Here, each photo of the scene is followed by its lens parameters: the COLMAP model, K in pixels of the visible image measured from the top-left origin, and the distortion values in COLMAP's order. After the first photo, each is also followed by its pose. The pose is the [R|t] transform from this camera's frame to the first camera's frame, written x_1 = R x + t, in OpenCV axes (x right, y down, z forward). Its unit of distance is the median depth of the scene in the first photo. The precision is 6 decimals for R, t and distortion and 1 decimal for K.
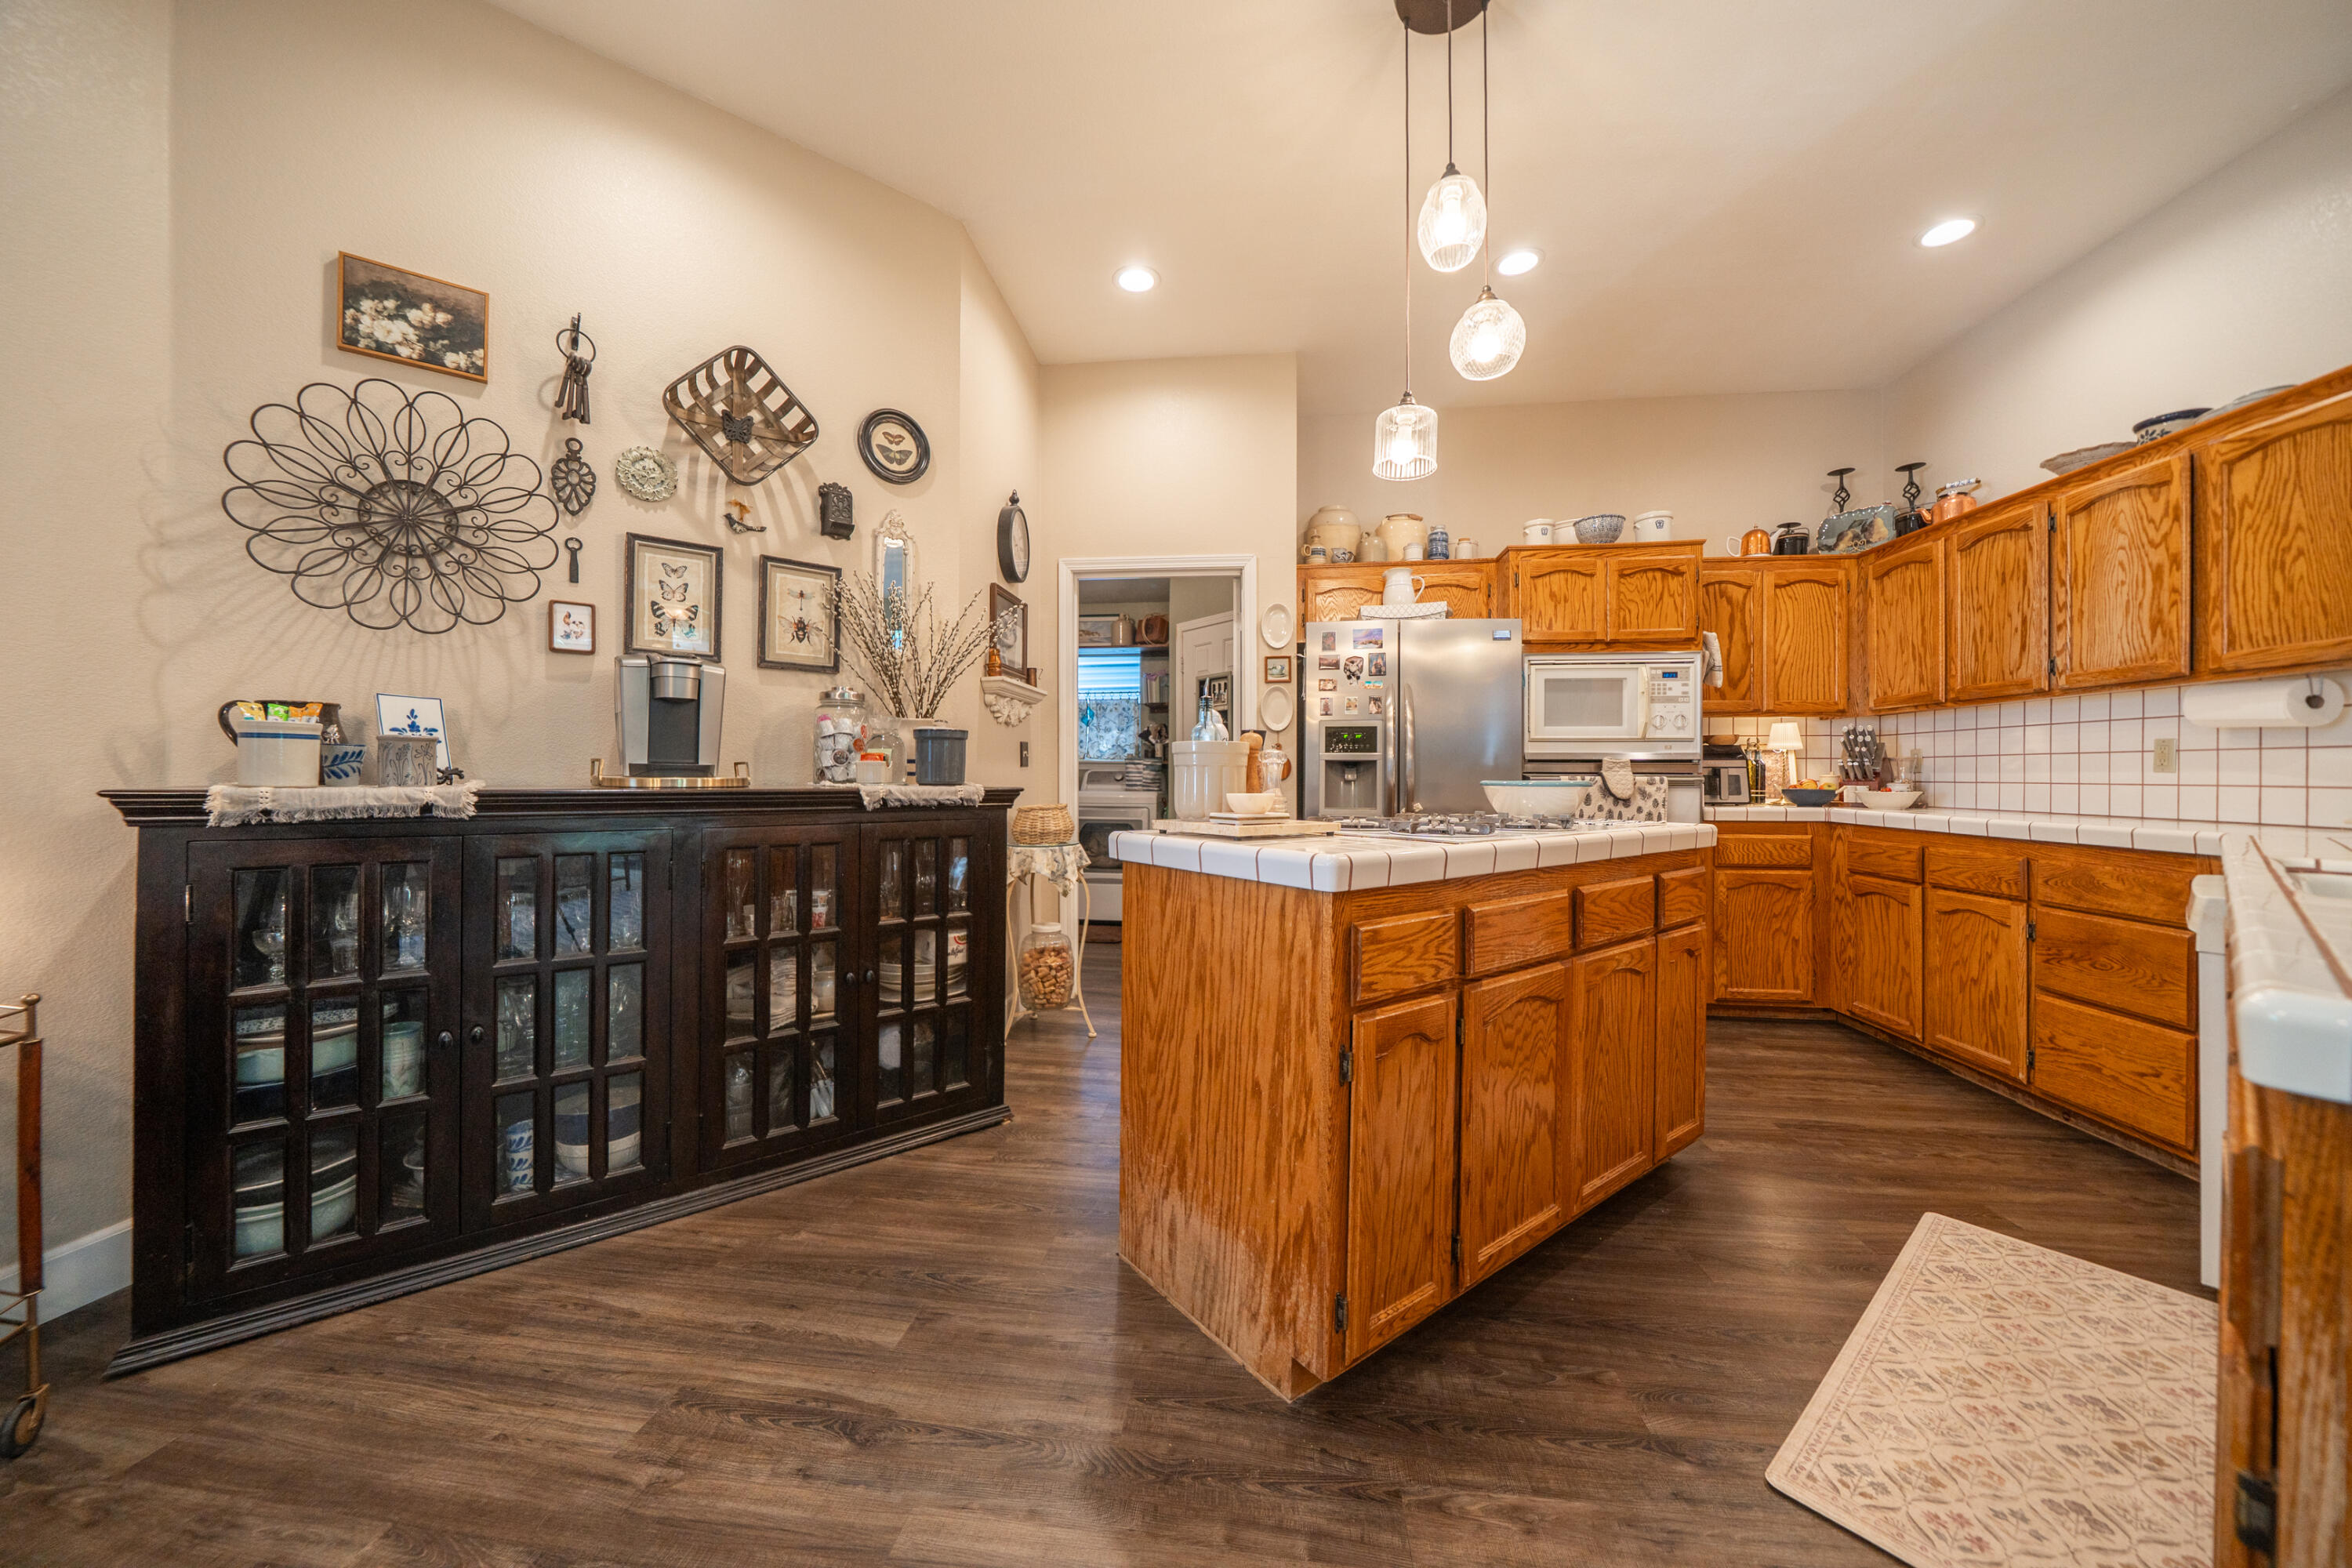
lens RADIAL K [[822.5, 0, 1171.3], [0, 822.5, 774.2], [0, 0, 1]] dist [-0.010047, 0.000289]
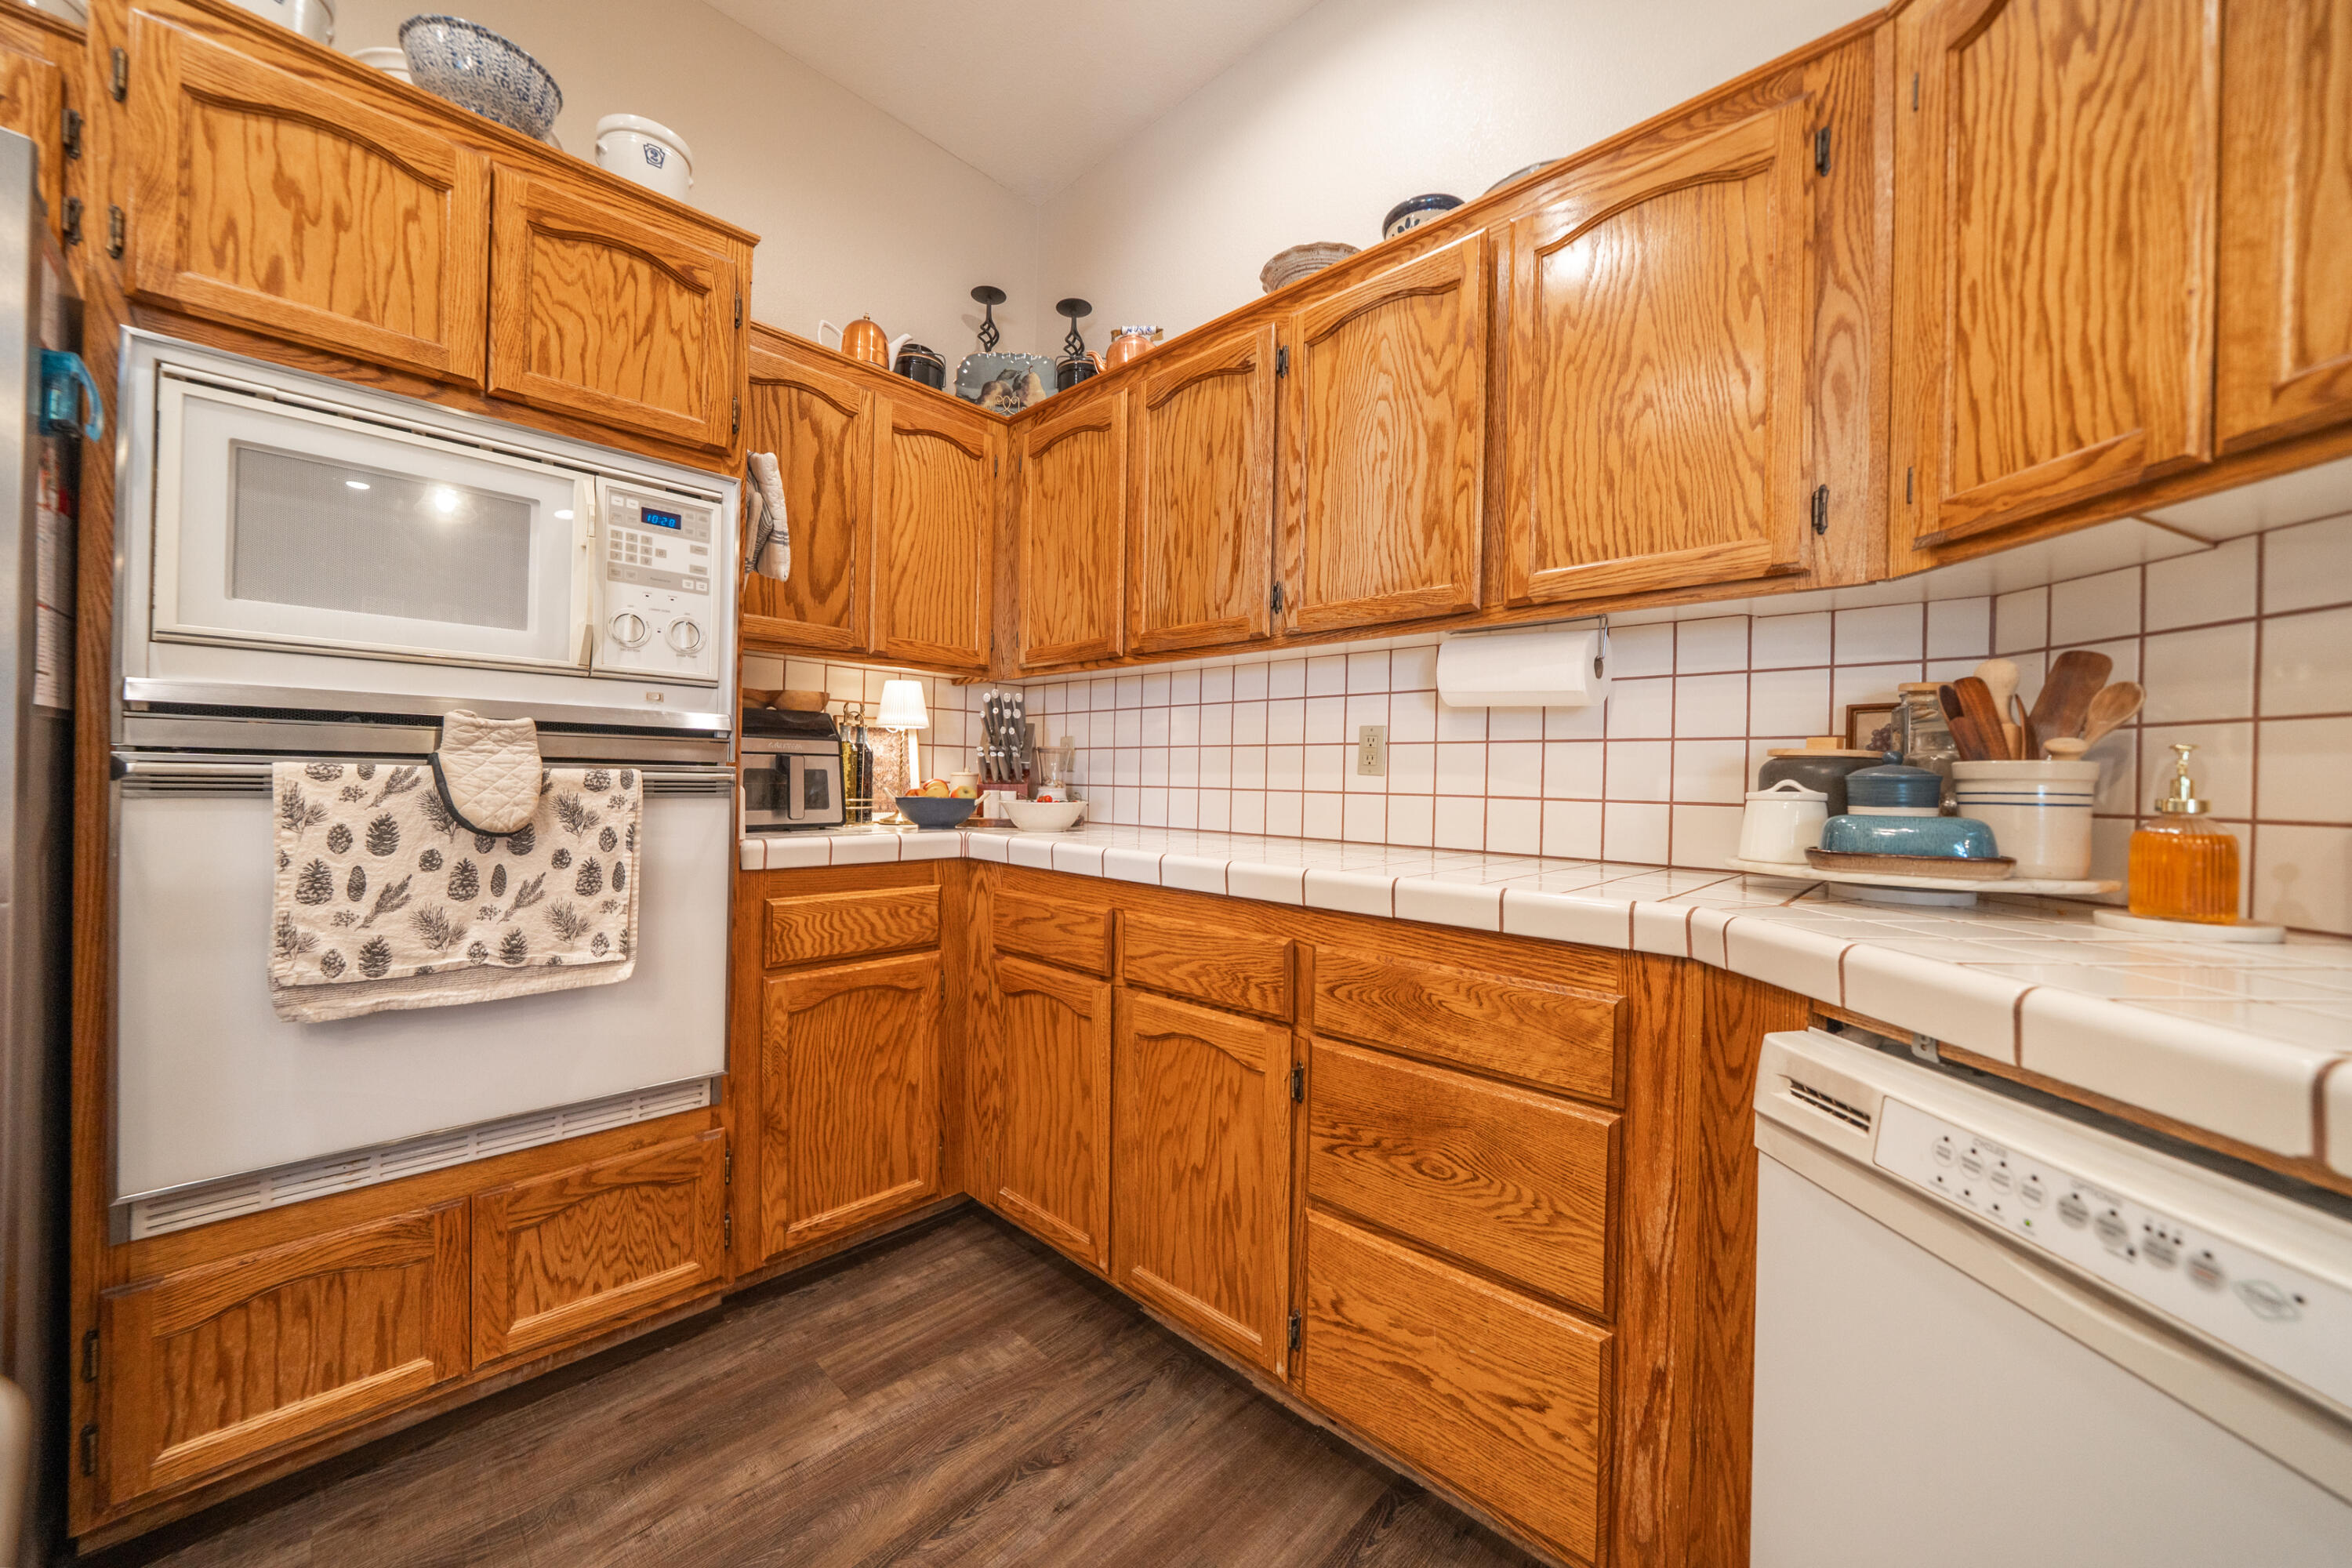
lens RADIAL K [[856.5, 0, 1167.2], [0, 856.5, 779.0], [0, 0, 1]] dist [-0.014361, 0.000749]
pose [[0.596794, 0.009635, 0.802337, 0.503279], [-0.017711, 0.999842, 0.001167, 0.002896], [-0.802199, -0.014906, 0.596870, 0.652890]]
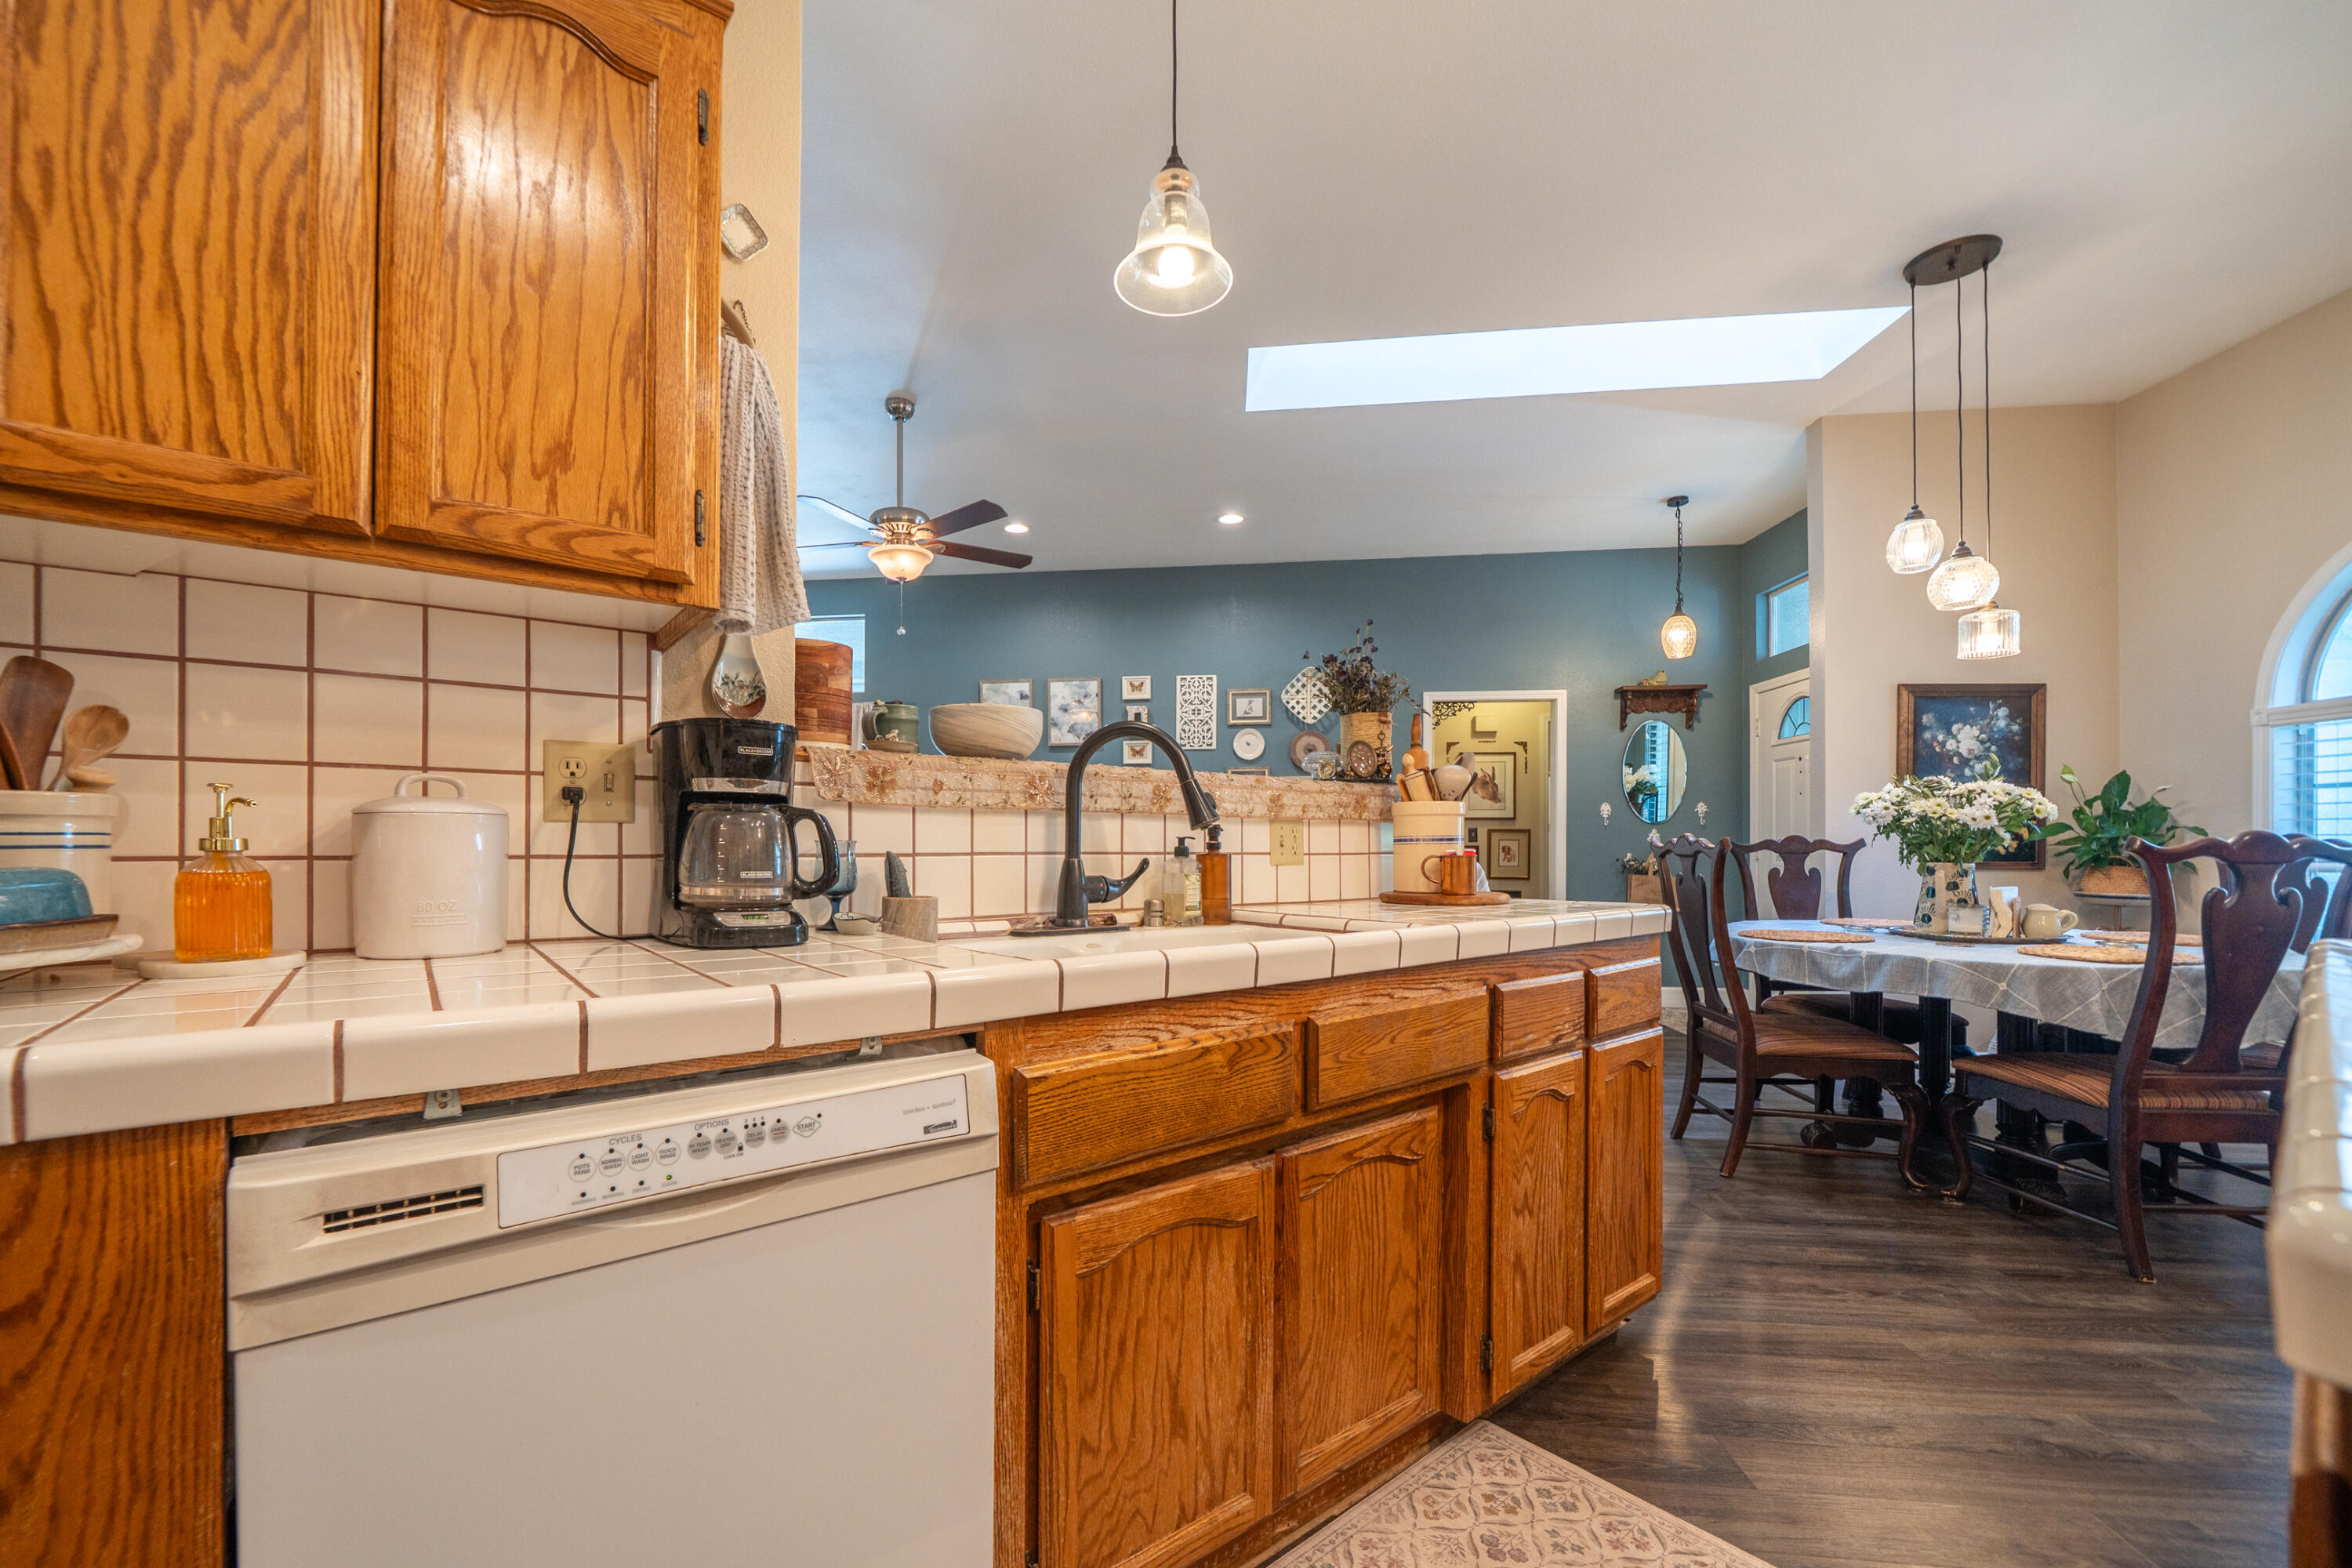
lens RADIAL K [[822.5, 0, 1174.3], [0, 822.5, 846.3], [0, 0, 1]] dist [-0.010047, 0.000289]
pose [[-0.999782, -0.005877, 0.020050, 0.602036], [-0.005852, 0.999982, 0.001325, 0.004495], [-0.020057, 0.001207, -0.999798, 0.802757]]
